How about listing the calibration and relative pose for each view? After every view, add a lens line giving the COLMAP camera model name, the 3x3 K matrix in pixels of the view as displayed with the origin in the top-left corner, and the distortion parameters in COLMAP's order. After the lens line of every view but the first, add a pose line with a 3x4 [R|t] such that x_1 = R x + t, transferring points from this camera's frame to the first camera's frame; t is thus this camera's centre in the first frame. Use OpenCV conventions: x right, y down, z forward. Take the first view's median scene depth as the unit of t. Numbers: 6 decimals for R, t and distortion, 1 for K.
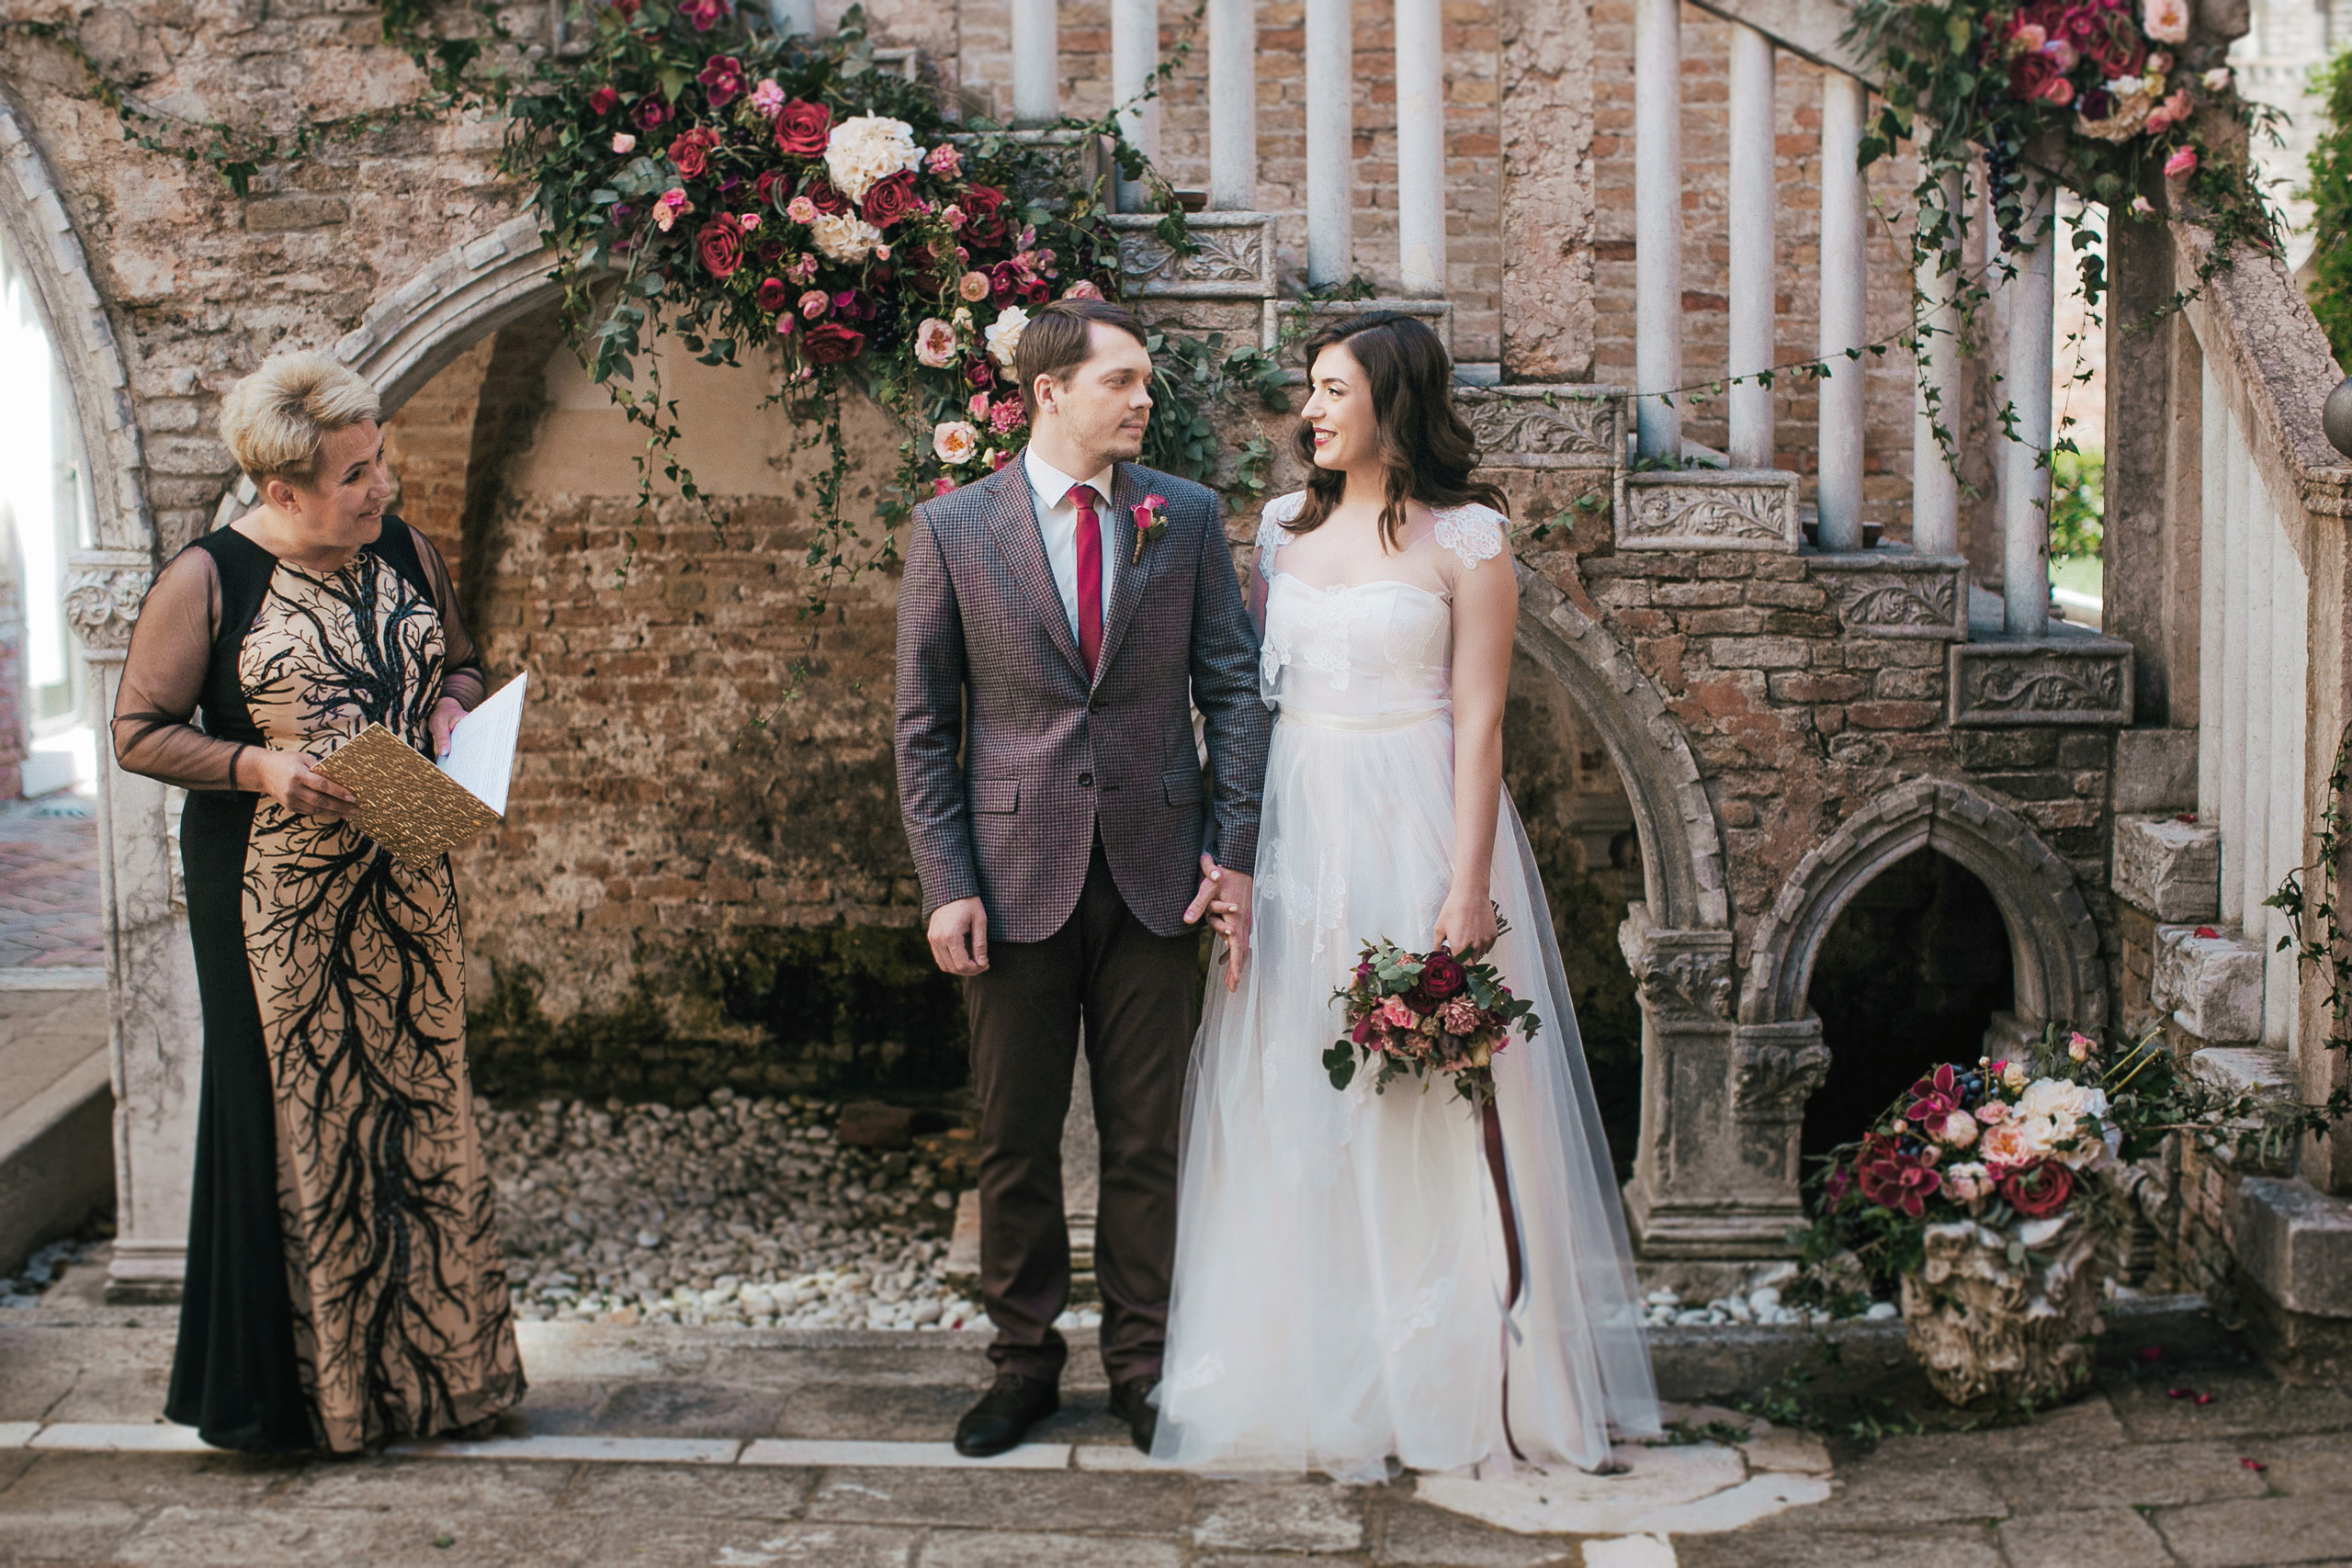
lens RADIAL K [[3604.5, 0, 1200.2], [0, 3604.5, 773.5], [0, 0, 1]] dist [-0.121200, 0.000000]
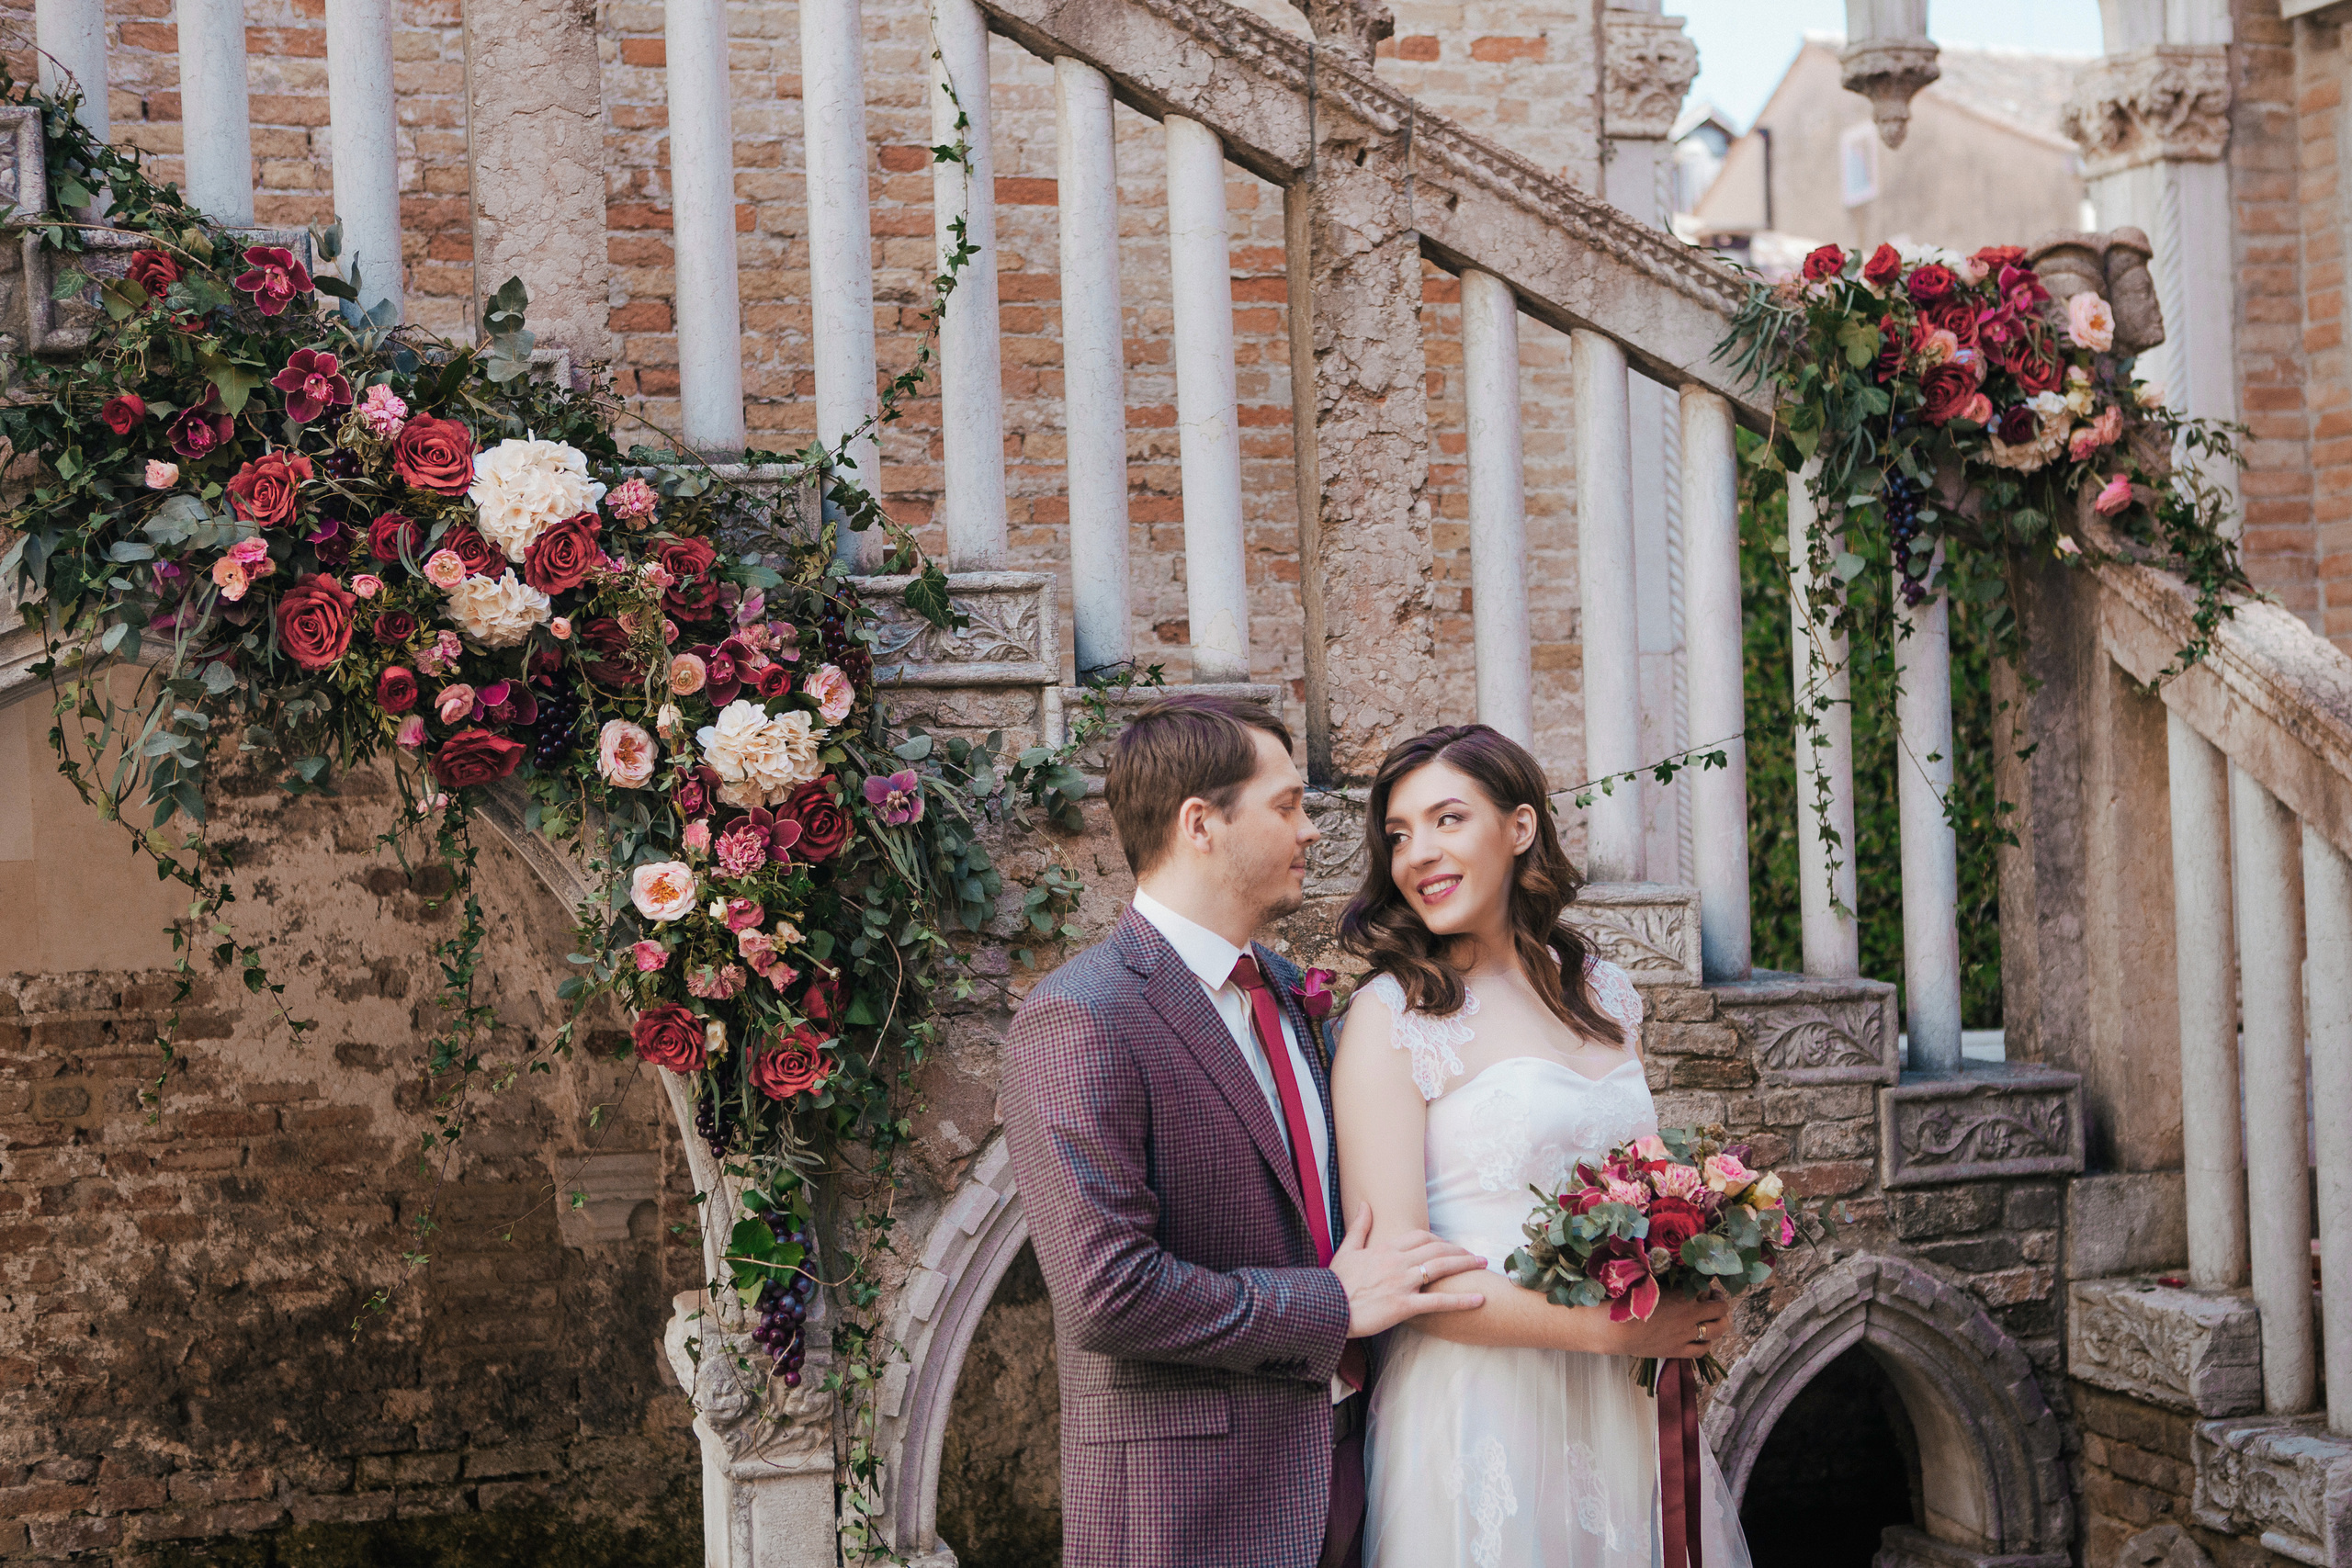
lens RADIAL K [[3348.2, 0, 1260.5], [0, 3348.2, 819.8], [0, 0, 1]] dist [0.012299, 0.000000]
pose [[0.946979, -0.033397, 0.319554, -0.164729], [0.065986, 0.993598, -0.091703, -0.036184], [-0.314446, 0.107927, 0.943120, 0.324341]]
